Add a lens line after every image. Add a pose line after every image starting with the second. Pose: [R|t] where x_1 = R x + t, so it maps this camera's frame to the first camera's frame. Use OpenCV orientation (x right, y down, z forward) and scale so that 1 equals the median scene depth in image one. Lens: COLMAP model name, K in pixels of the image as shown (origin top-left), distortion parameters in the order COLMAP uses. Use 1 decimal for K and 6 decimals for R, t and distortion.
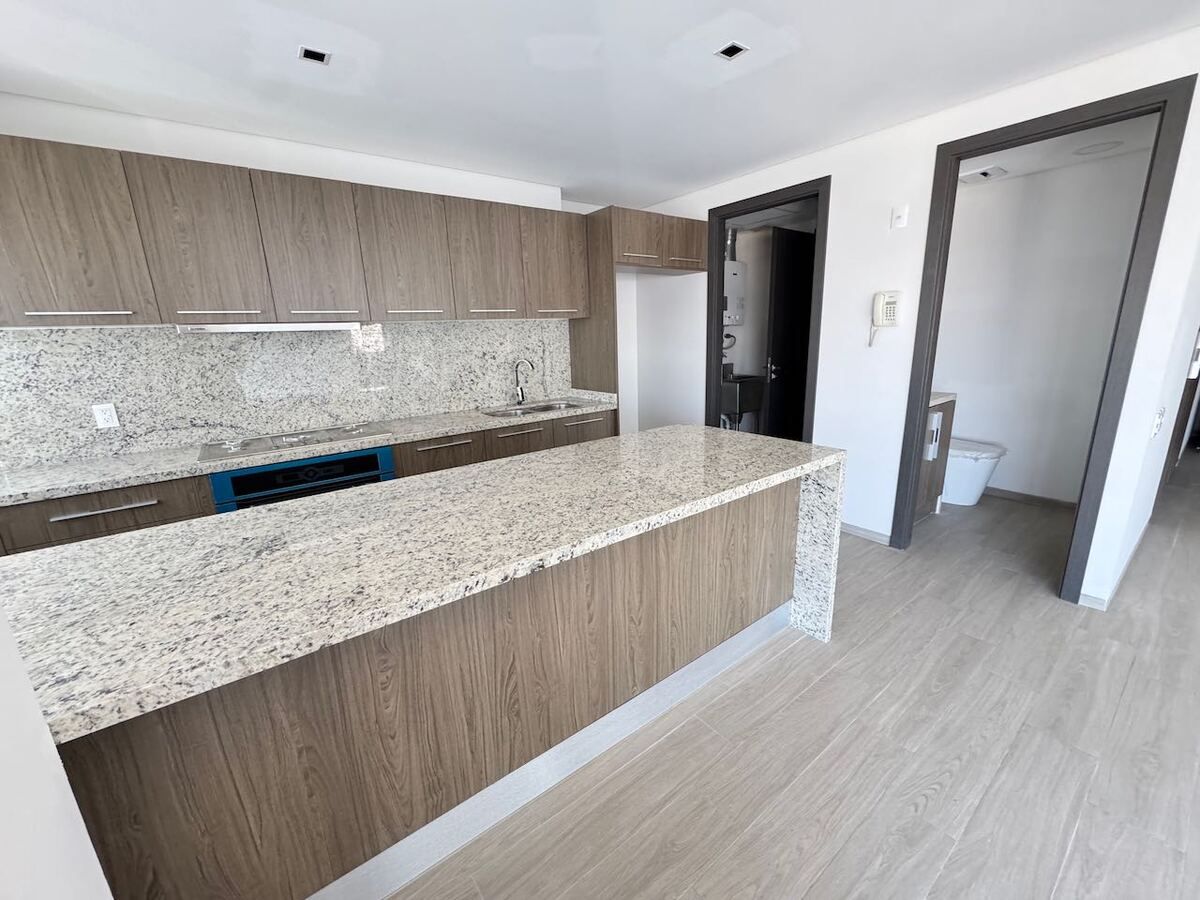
lens RADIAL K [[483.1, 0, 601.4], [0, 483.1, 449.7], [0, 0, 1]] dist [0.000574, 0.000037]
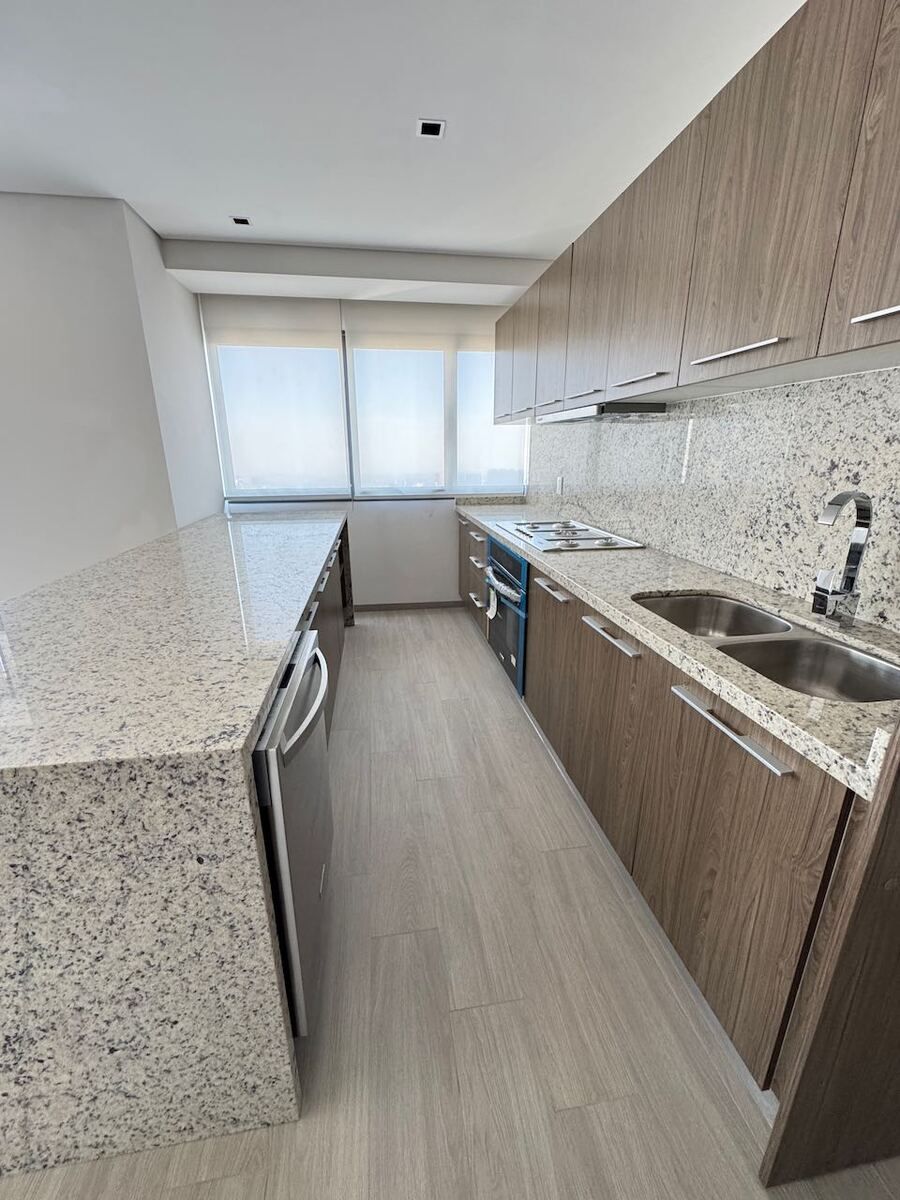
lens RADIAL K [[483.1, 0, 450.8], [0, 483.1, 599.5], [0, 0, 1]] dist [0.000574, 0.000037]
pose [[-0.482520, 0.295302, -0.824604, 0.259499], [-0.188507, 0.884378, 0.427014, -0.220020], [0.855359, 0.361487, -0.371064, 0.960581]]
